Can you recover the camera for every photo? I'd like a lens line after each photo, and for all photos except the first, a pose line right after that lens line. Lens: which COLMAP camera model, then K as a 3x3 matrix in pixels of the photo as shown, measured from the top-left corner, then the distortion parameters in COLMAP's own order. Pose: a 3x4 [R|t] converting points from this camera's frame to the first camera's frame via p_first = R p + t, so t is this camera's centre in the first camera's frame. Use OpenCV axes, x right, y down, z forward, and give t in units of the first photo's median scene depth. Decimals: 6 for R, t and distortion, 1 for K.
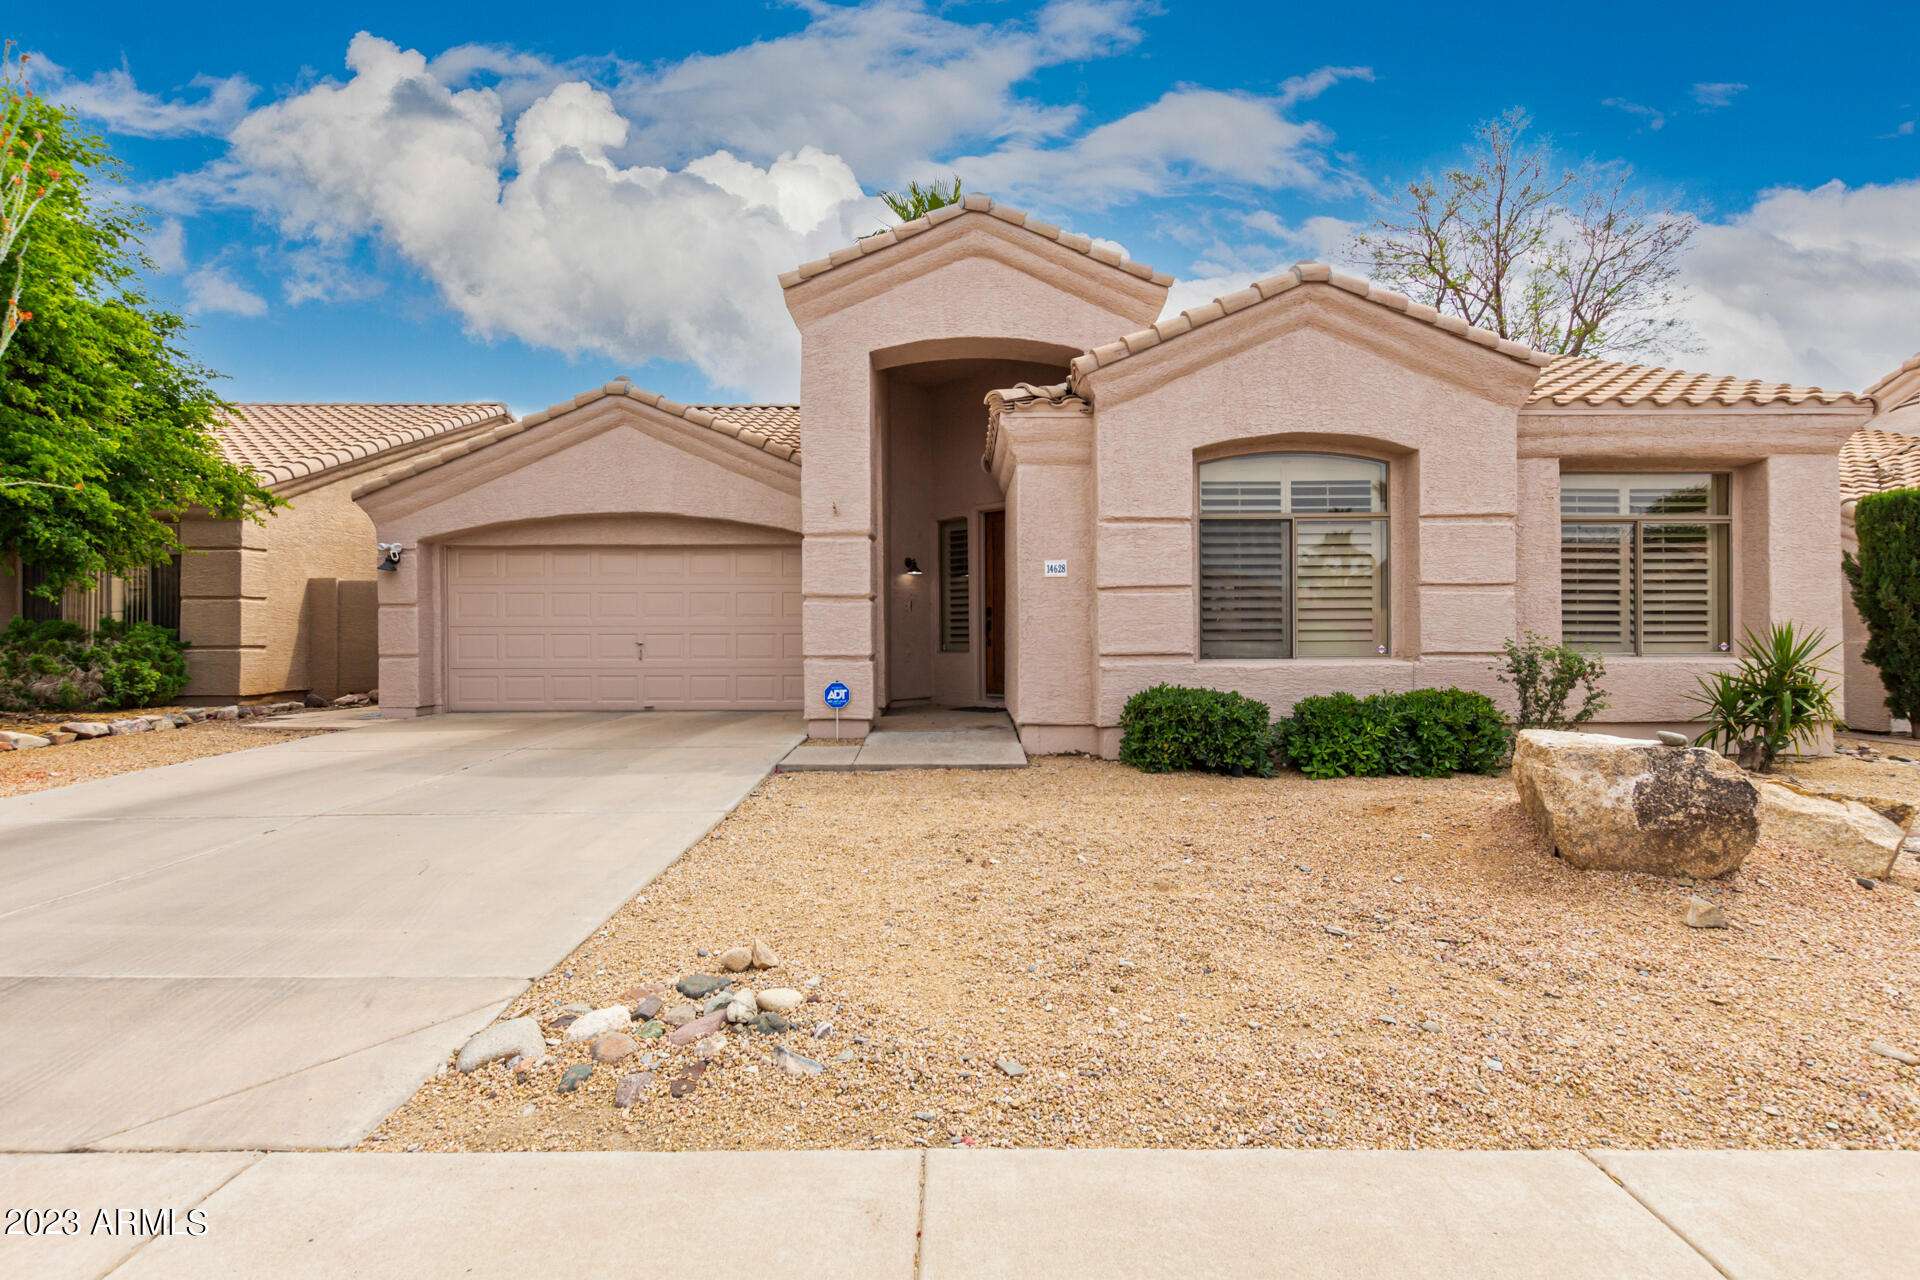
lens RADIAL K [[910.3, 0, 960.8], [0, 910.3, 635.9], [0, 0, 1]] dist [0.001273, -0.000590]
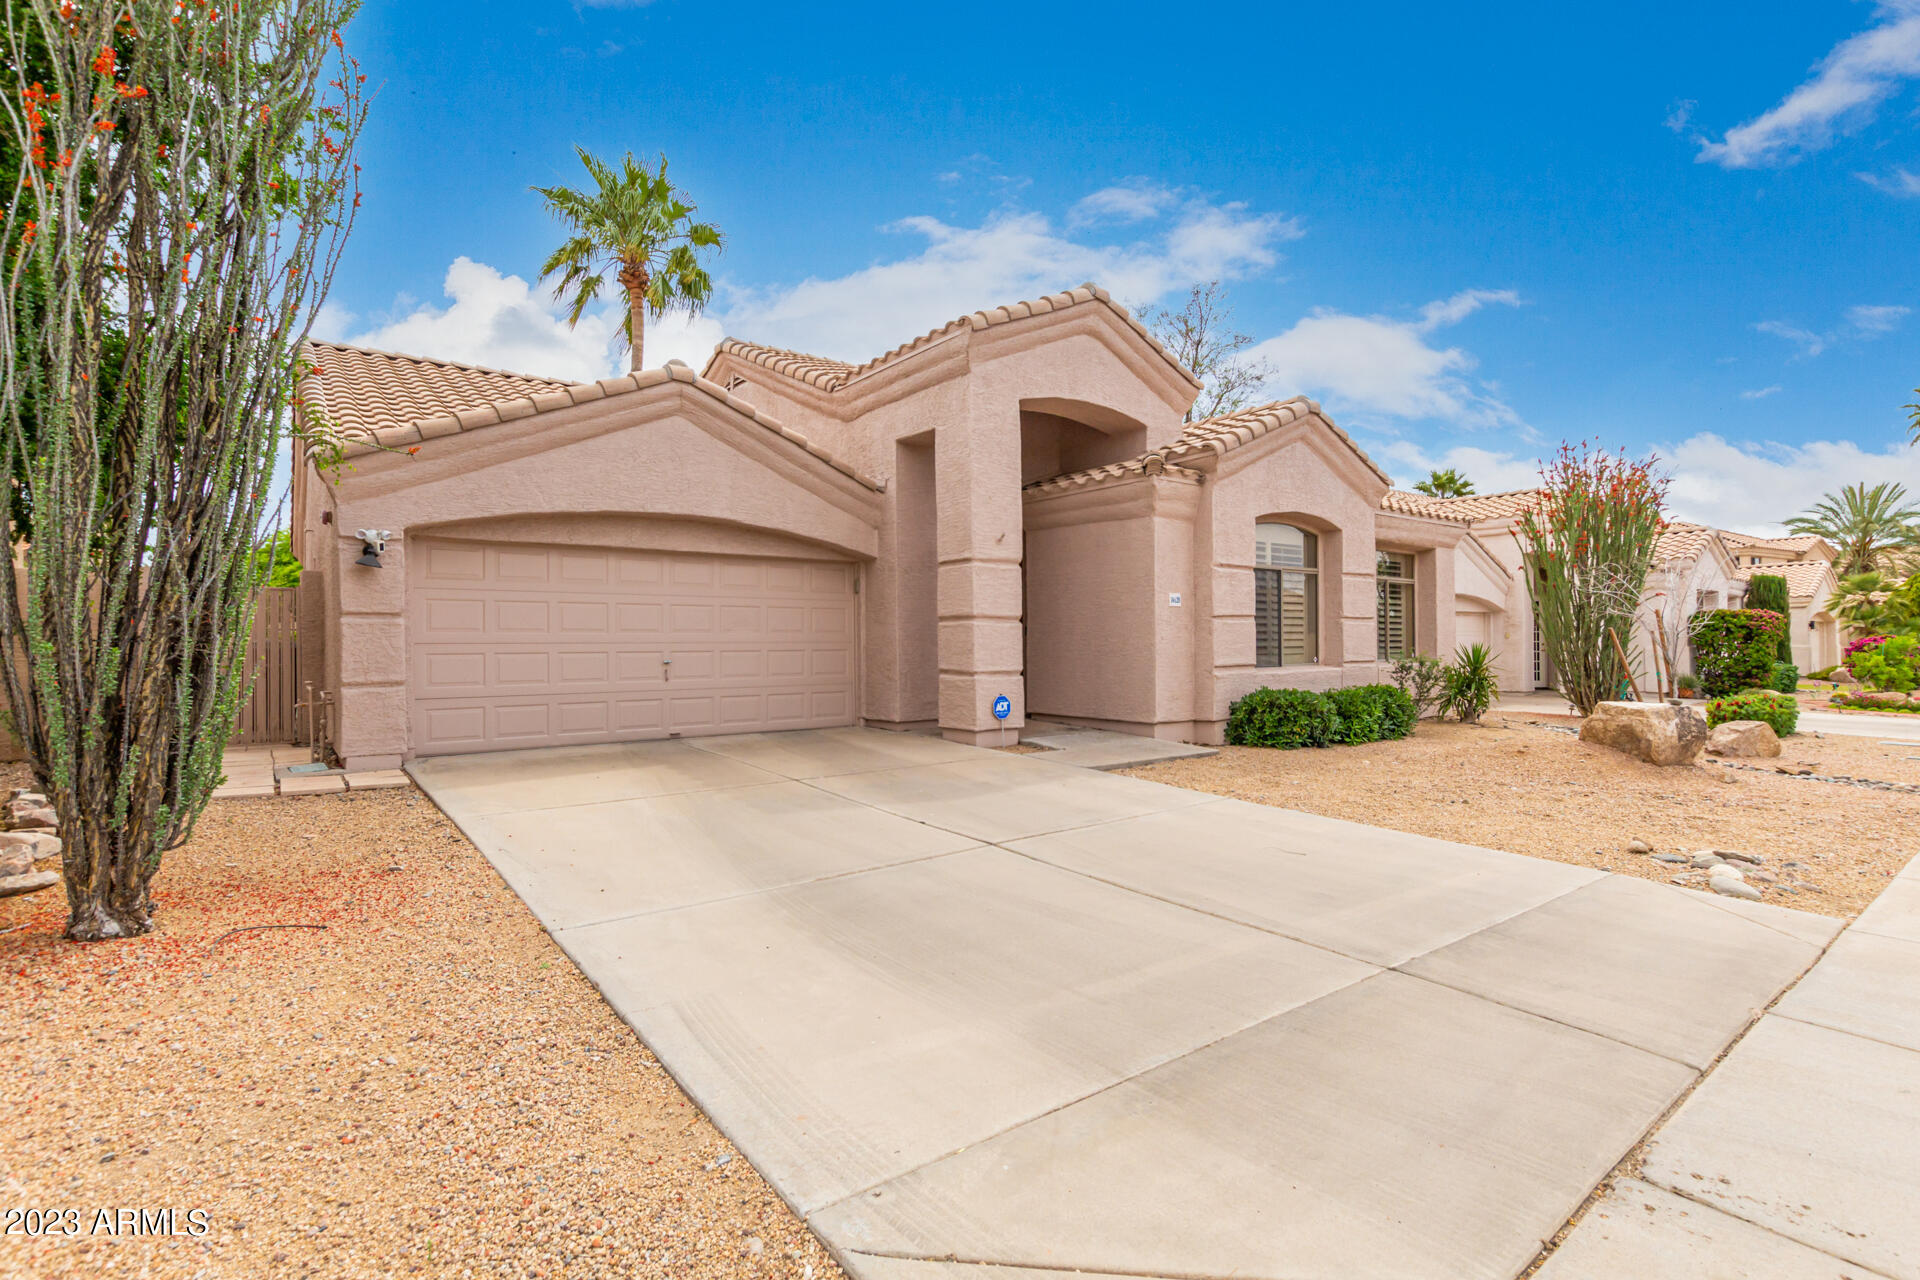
lens RADIAL K [[910.3, 0, 964.2], [0, 910.3, 637.8], [0, 0, 1]] dist [0.001273, -0.000590]
pose [[0.785241, 0.001619, 0.619188, -0.855044], [0.001491, 0.999989, -0.004506, -0.013986], [-0.619188, 0.004462, 0.785230, 0.165158]]
